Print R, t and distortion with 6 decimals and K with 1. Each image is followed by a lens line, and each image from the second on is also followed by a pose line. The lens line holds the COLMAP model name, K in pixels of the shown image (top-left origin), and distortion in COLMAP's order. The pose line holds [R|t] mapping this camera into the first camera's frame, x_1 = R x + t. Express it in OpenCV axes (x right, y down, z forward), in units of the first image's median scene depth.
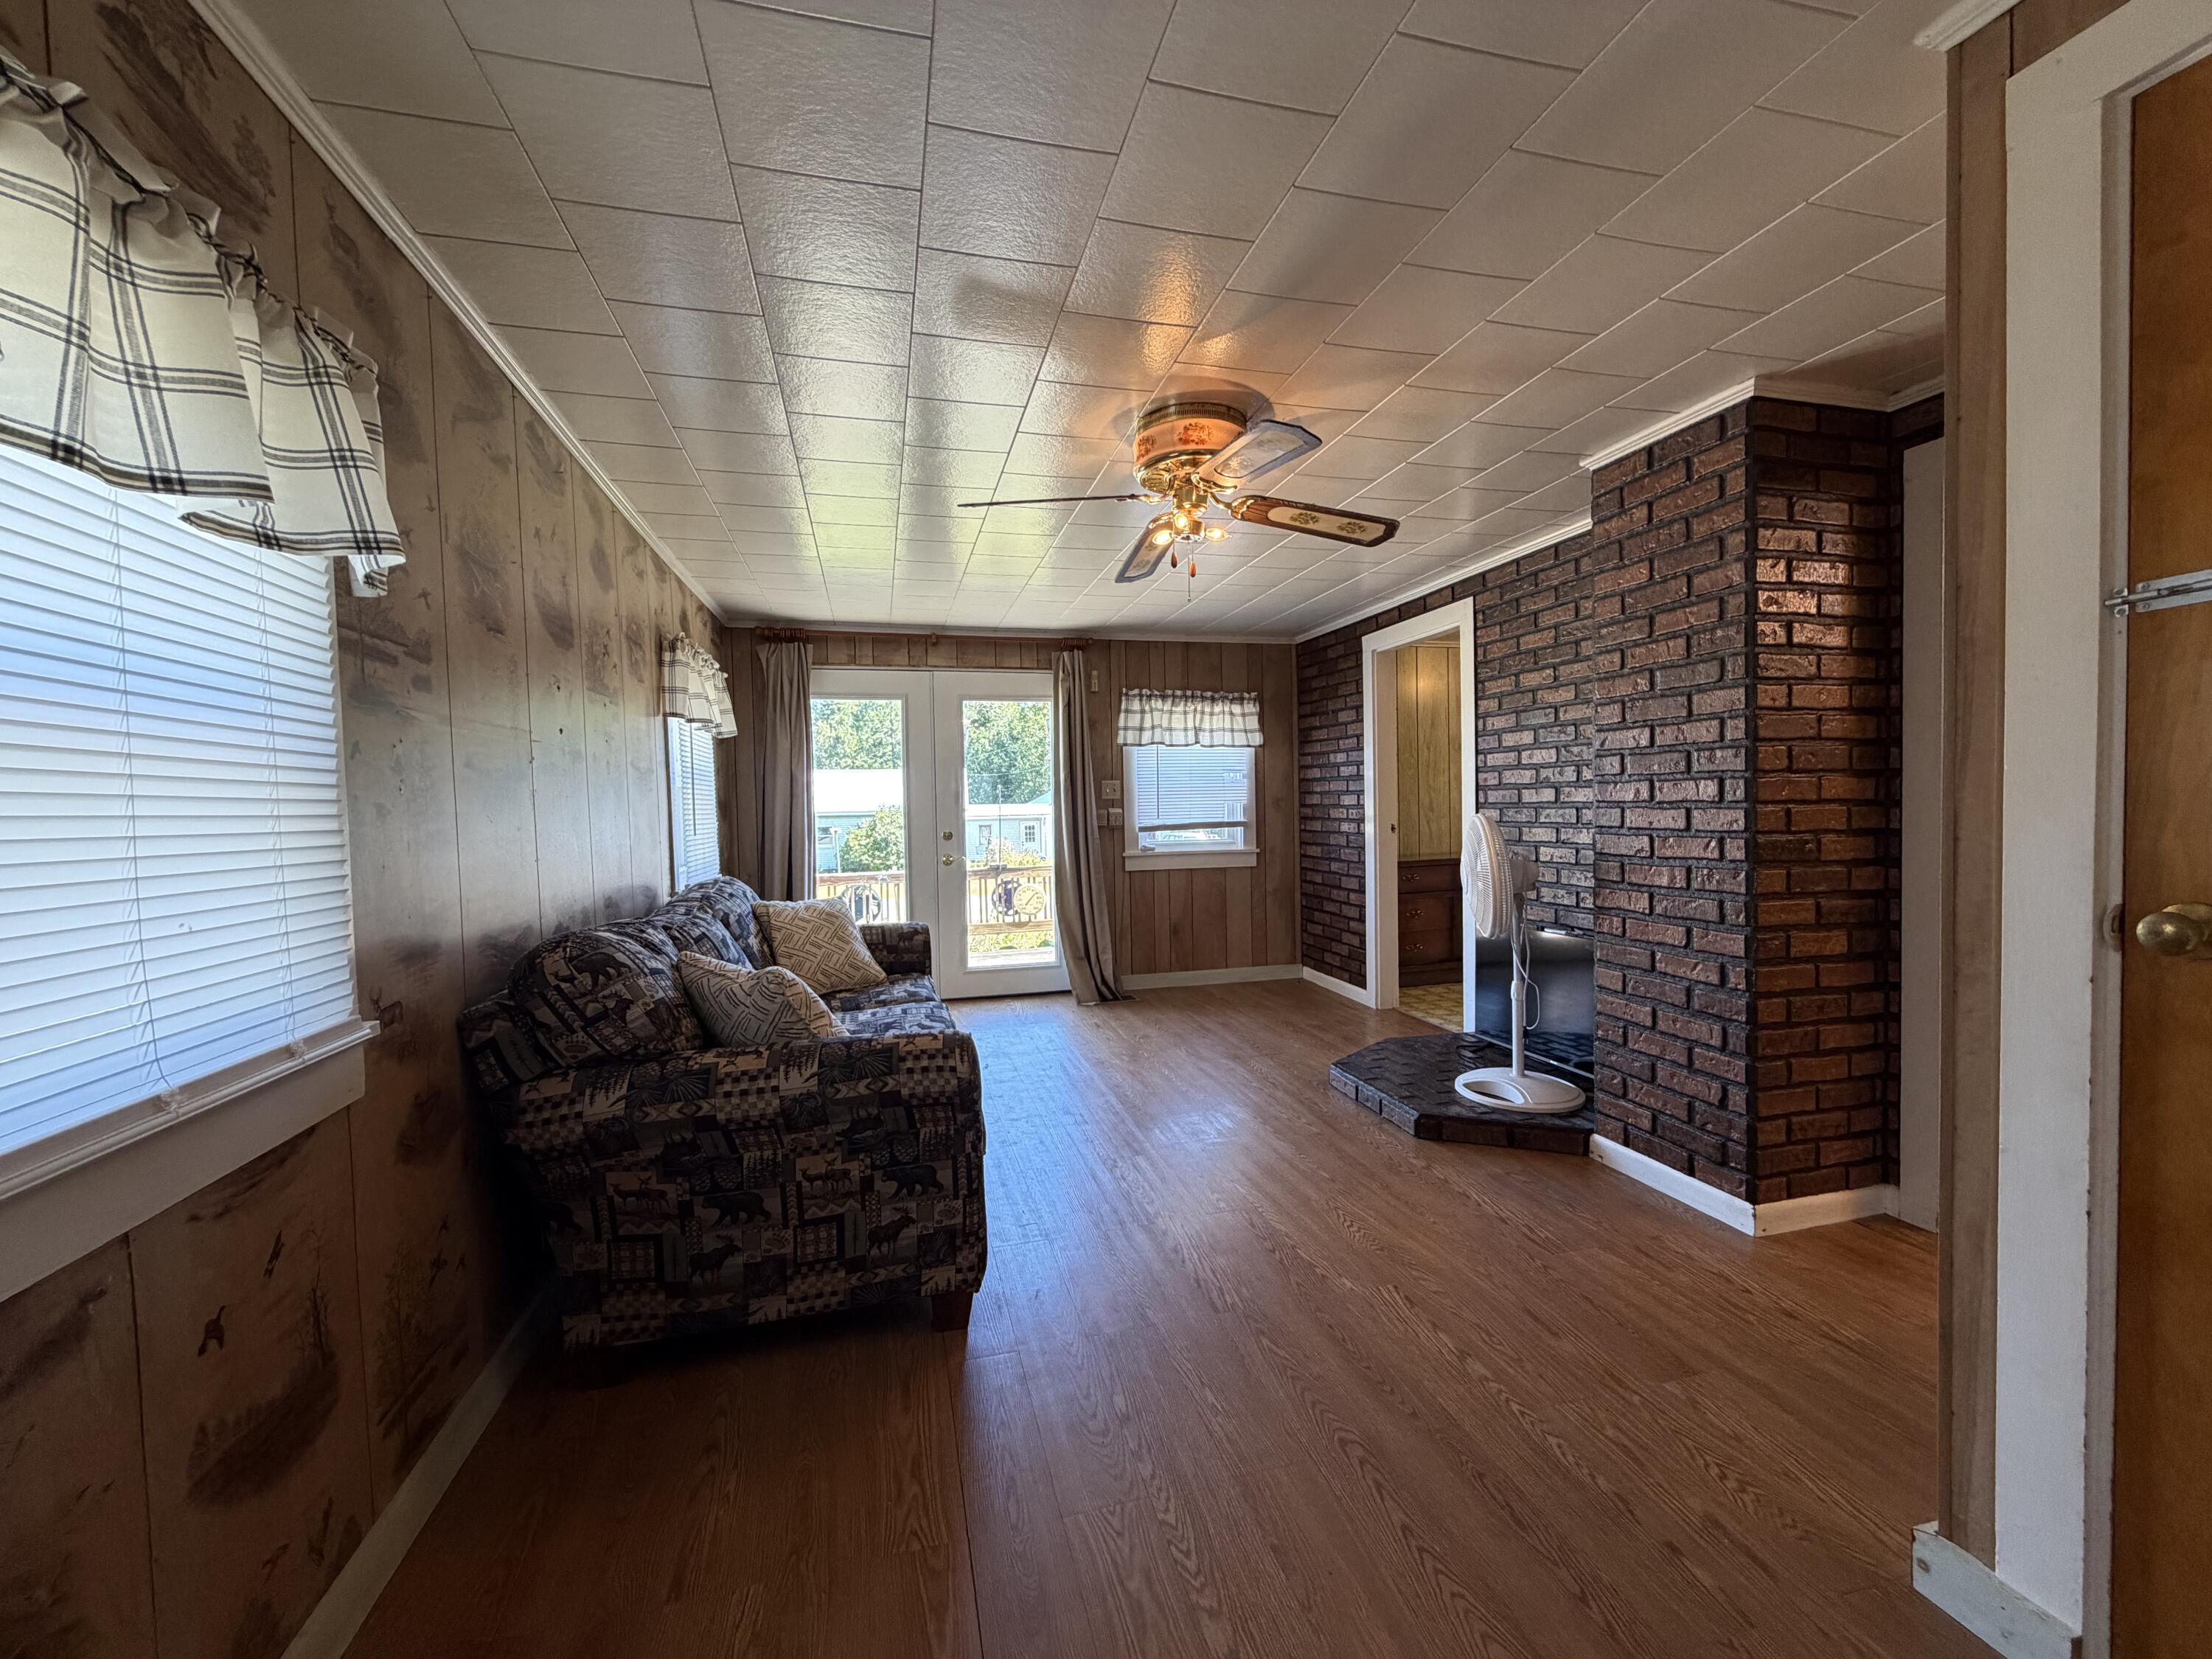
lens RADIAL K [[880.0, 0, 1106.9], [0, 880.0, 833.1], [0, 0, 1]] dist [-0.001189, 0.000043]
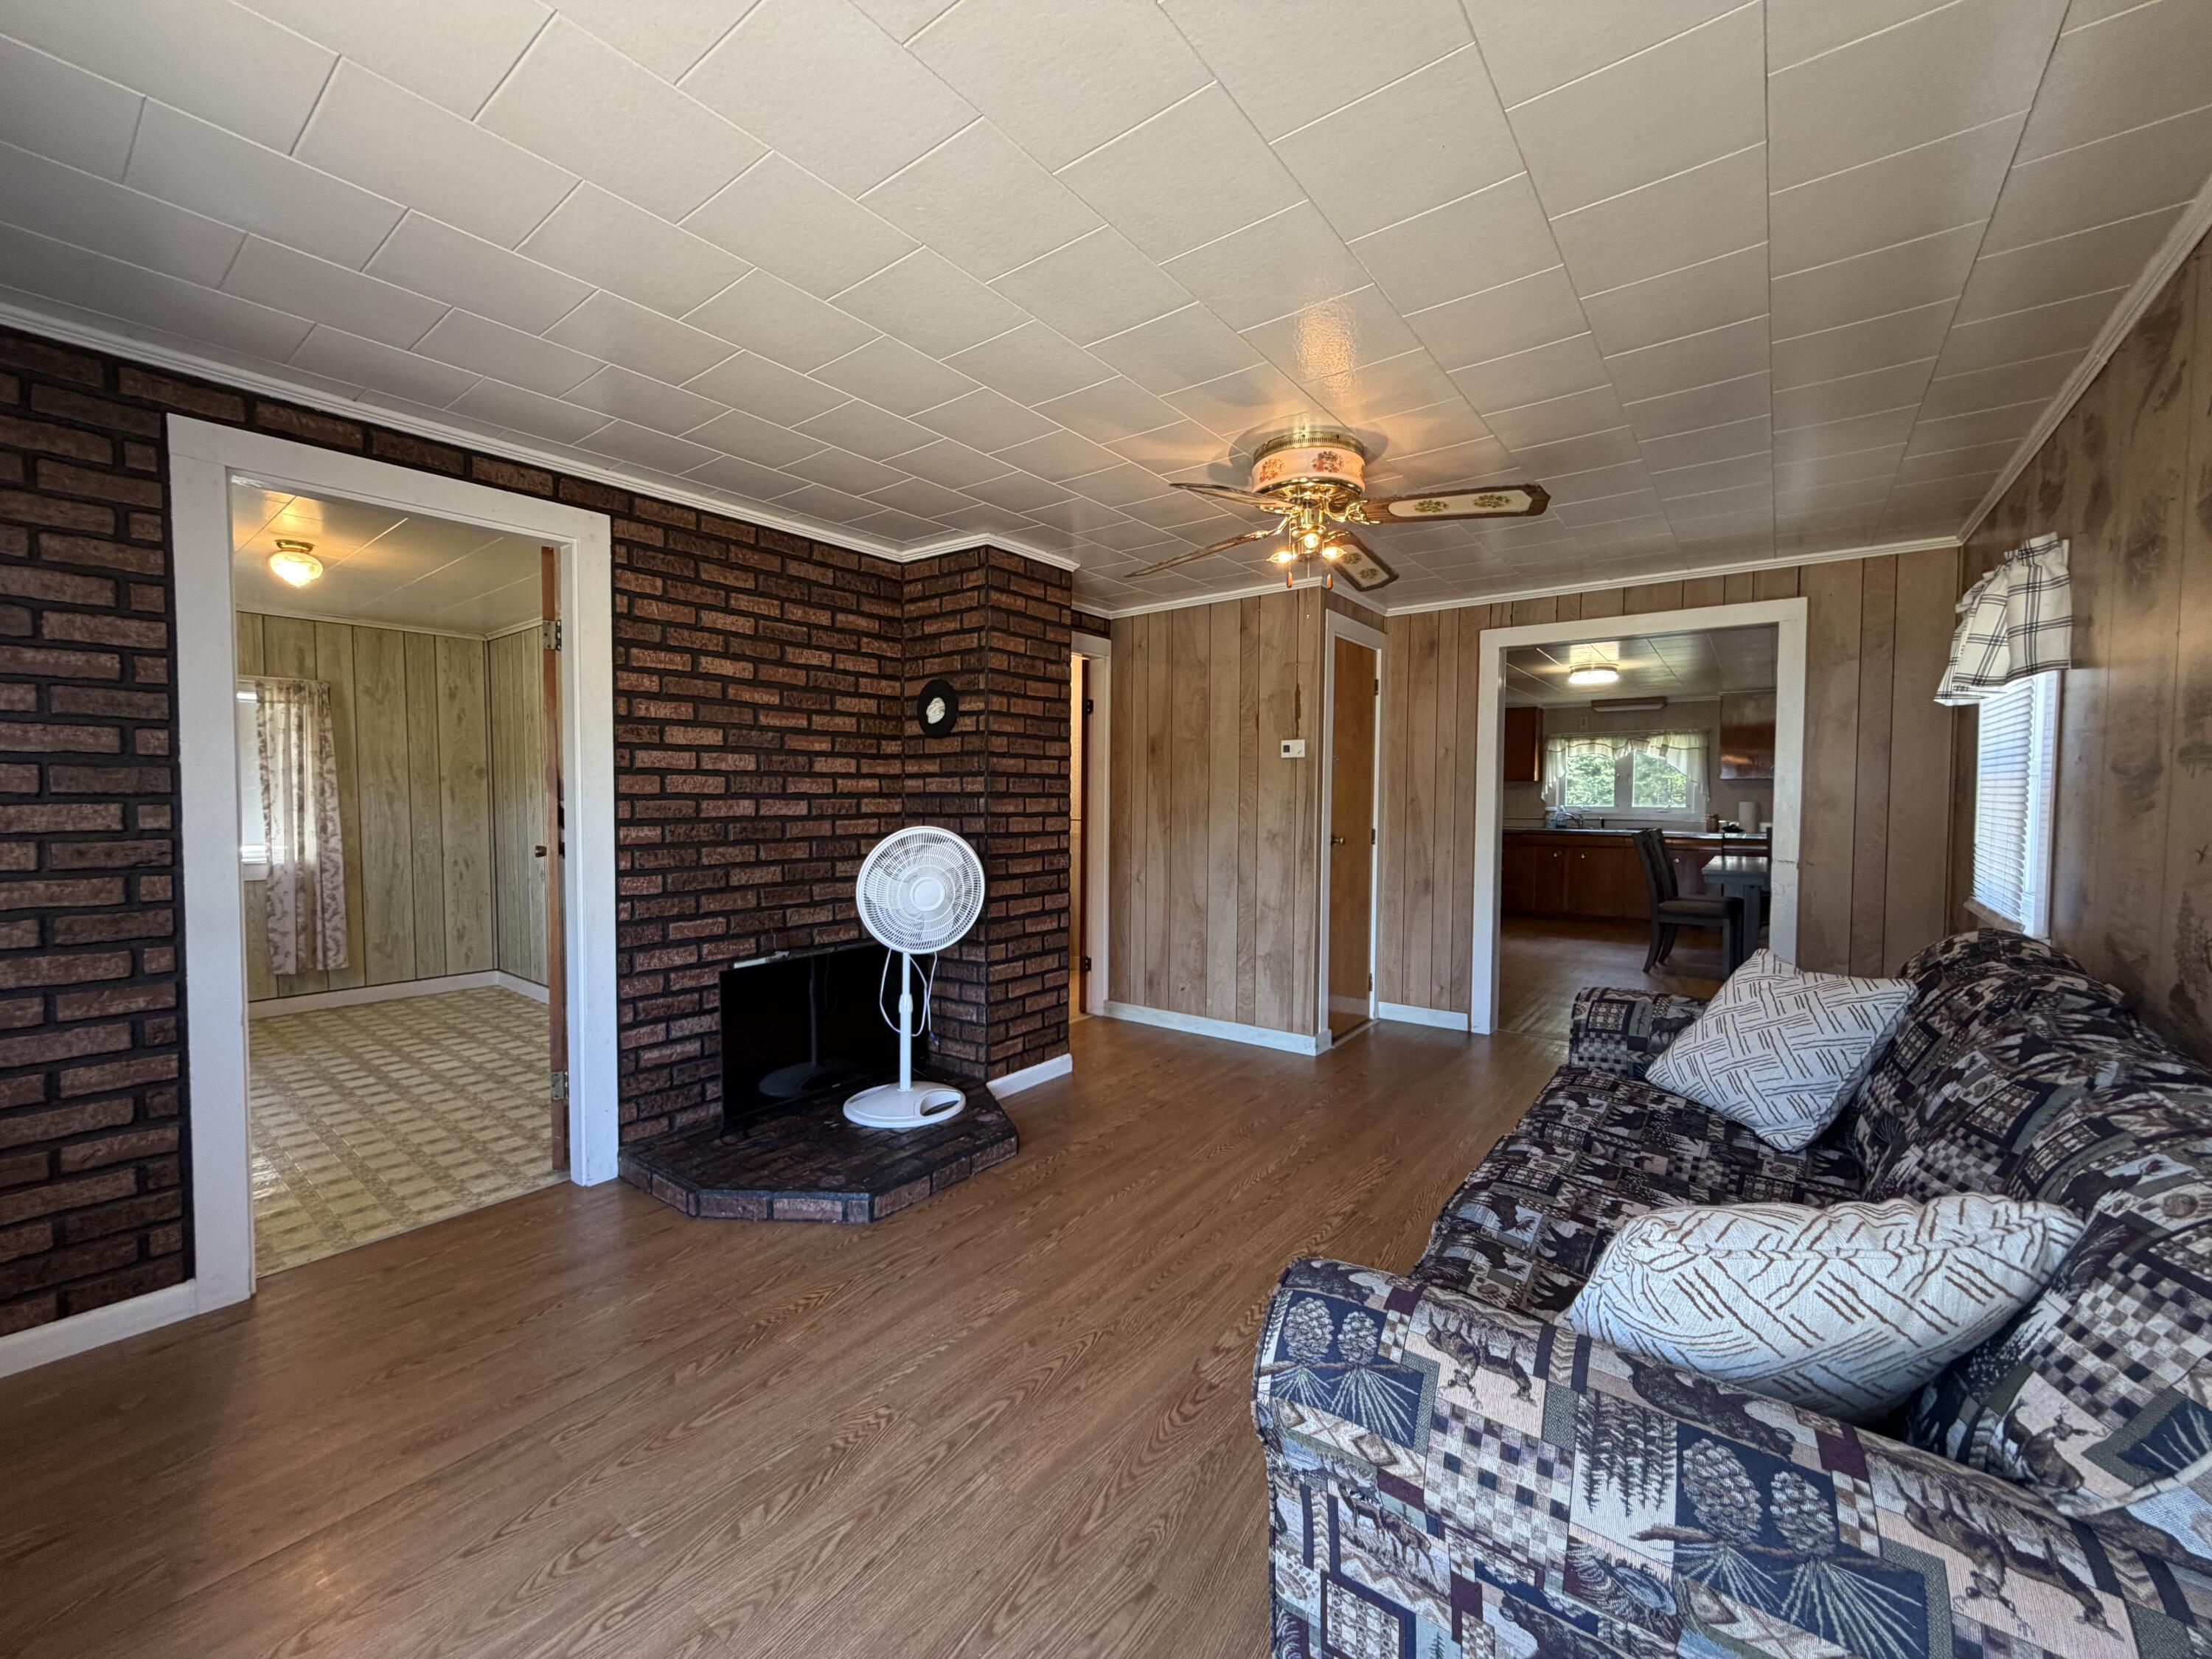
lens RADIAL K [[880.0, 0, 1101.2], [0, 880.0, 831.3], [0, 0, 1]] dist [-0.001189, 0.000043]
pose [[-0.613217, -0.012012, 0.789823, -0.351471], [0.037940, 0.998283, 0.044638, -0.040304], [-0.789003, 0.057339, -0.611708, 1.110120]]
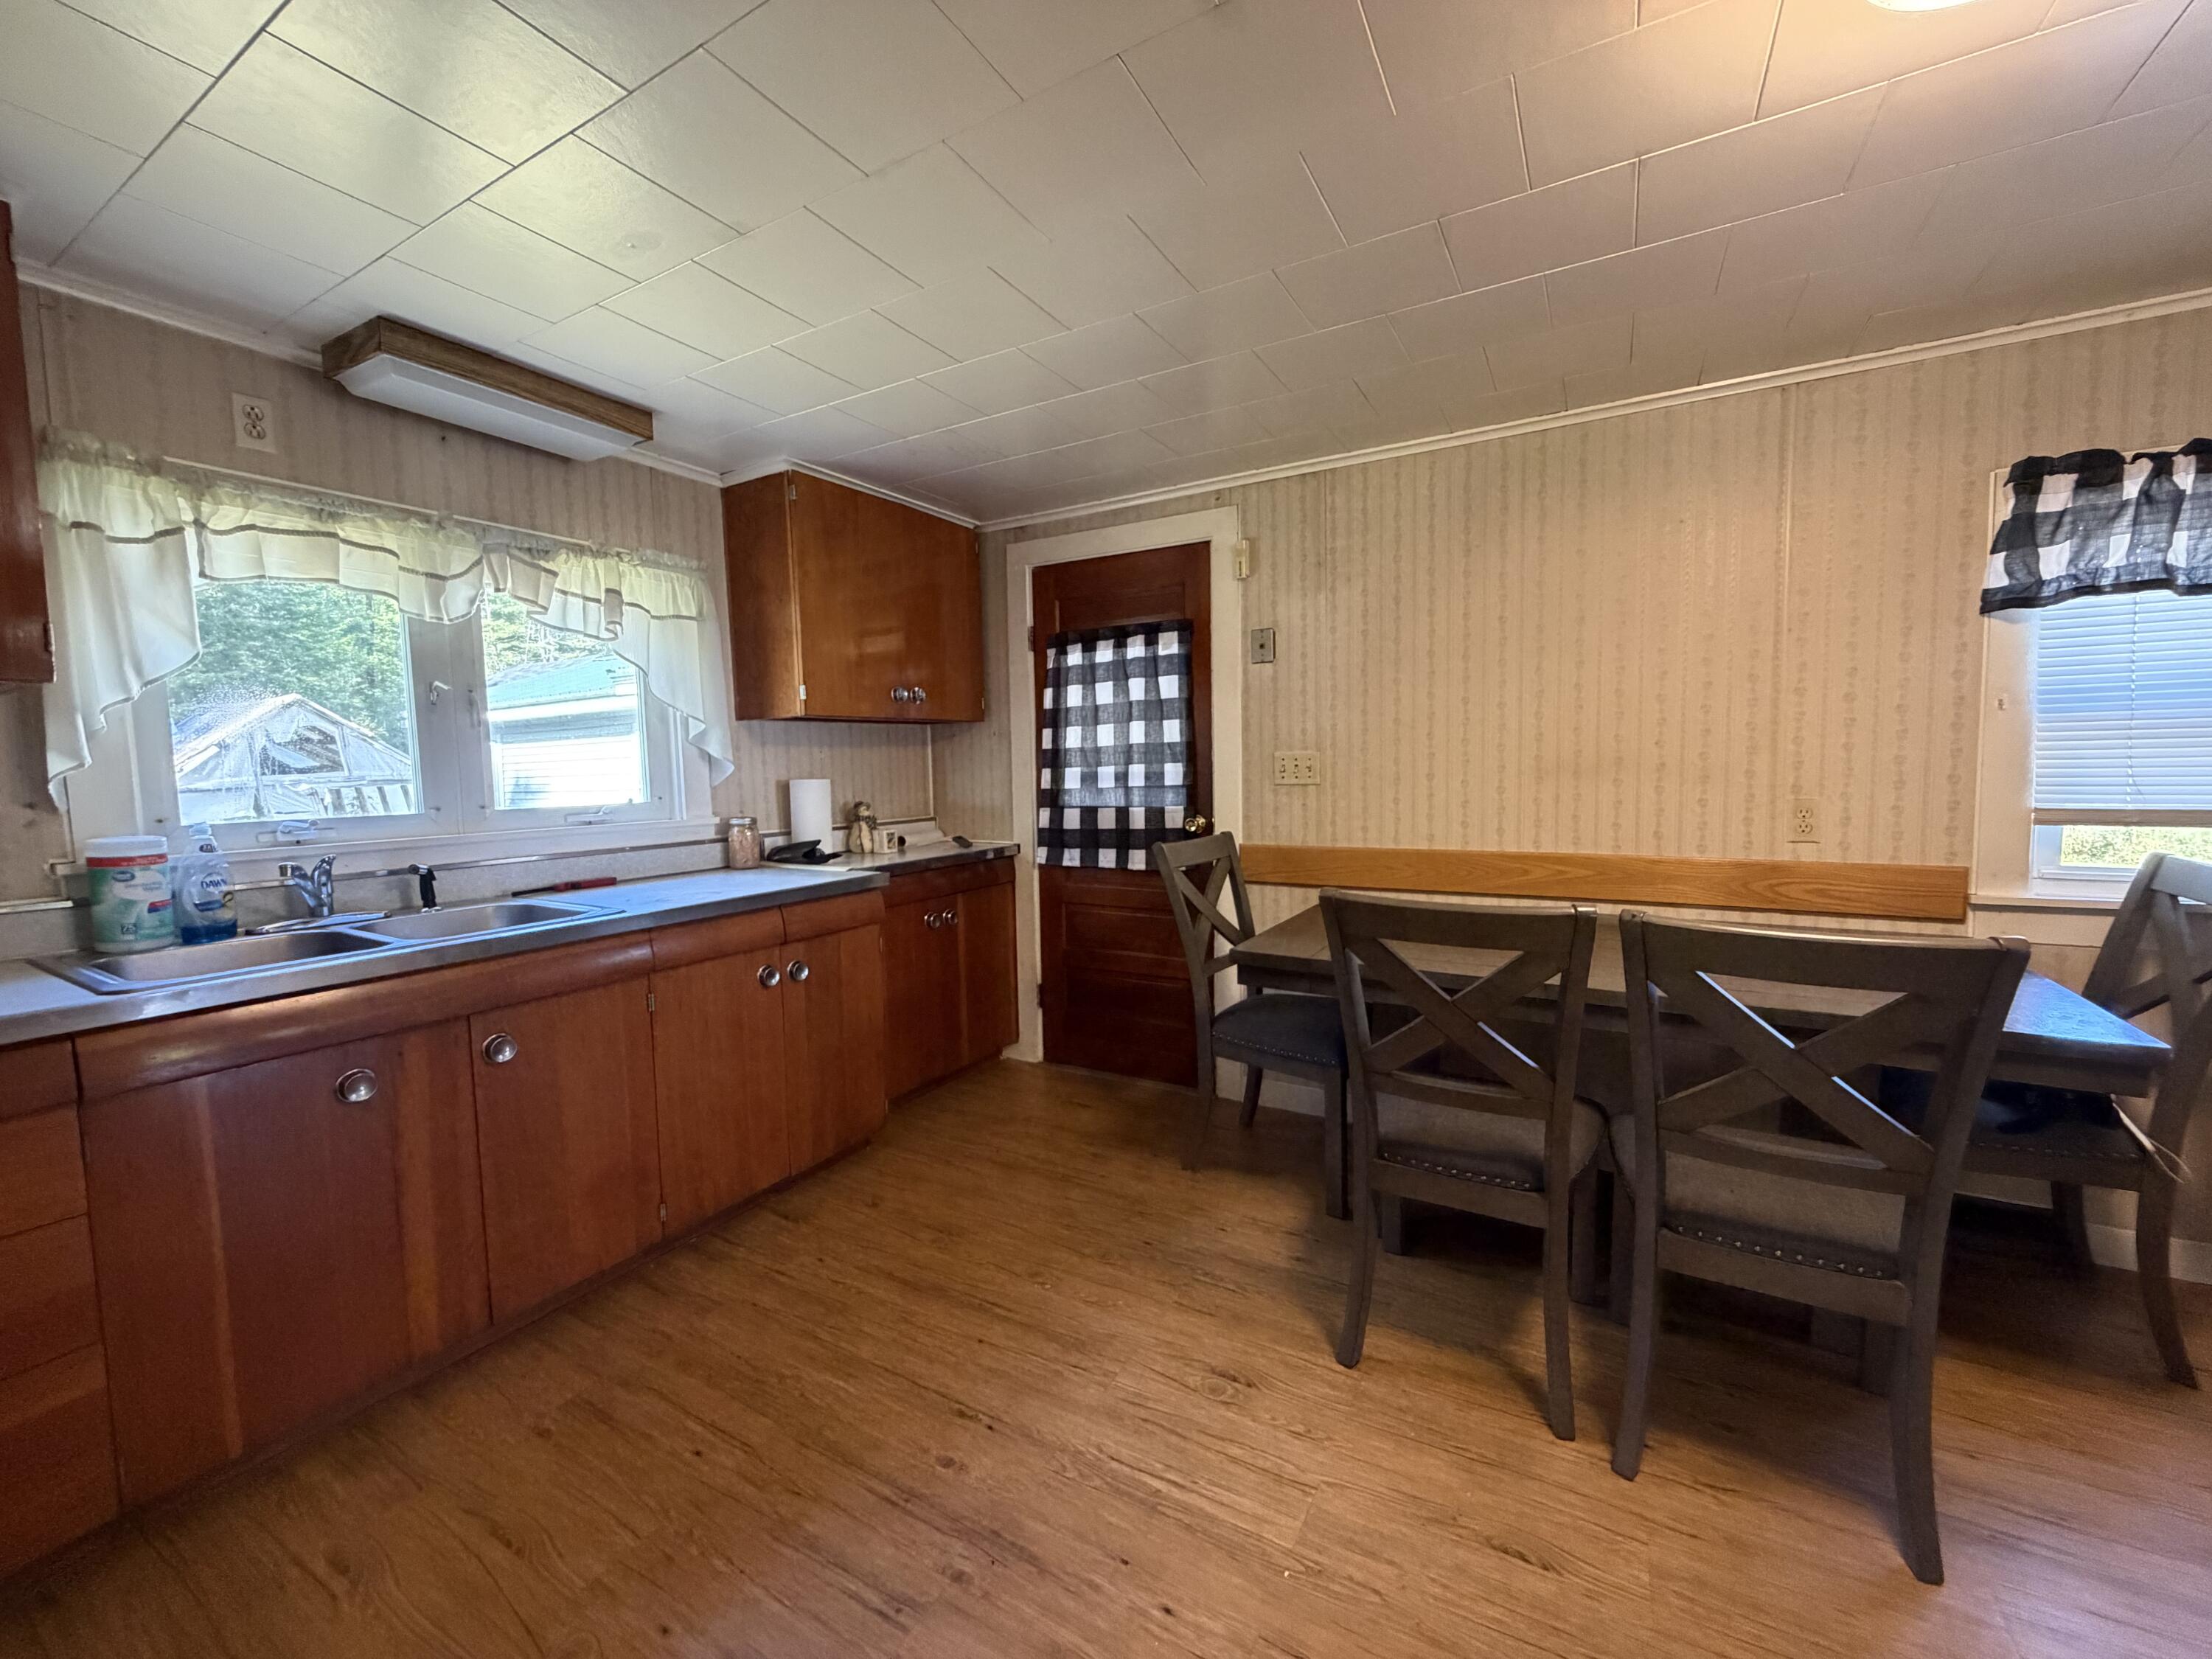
lens RADIAL K [[880.0, 0, 1097.1], [0, 880.0, 829.4], [0, 0, 1]] dist [-0.001189, 0.000043]
pose [[-0.707429, 0.087950, -0.701291, 0.682640], [0.007691, 0.993127, 0.116792, -0.005973], [0.706743, 0.077229, -0.703243, -0.552470]]
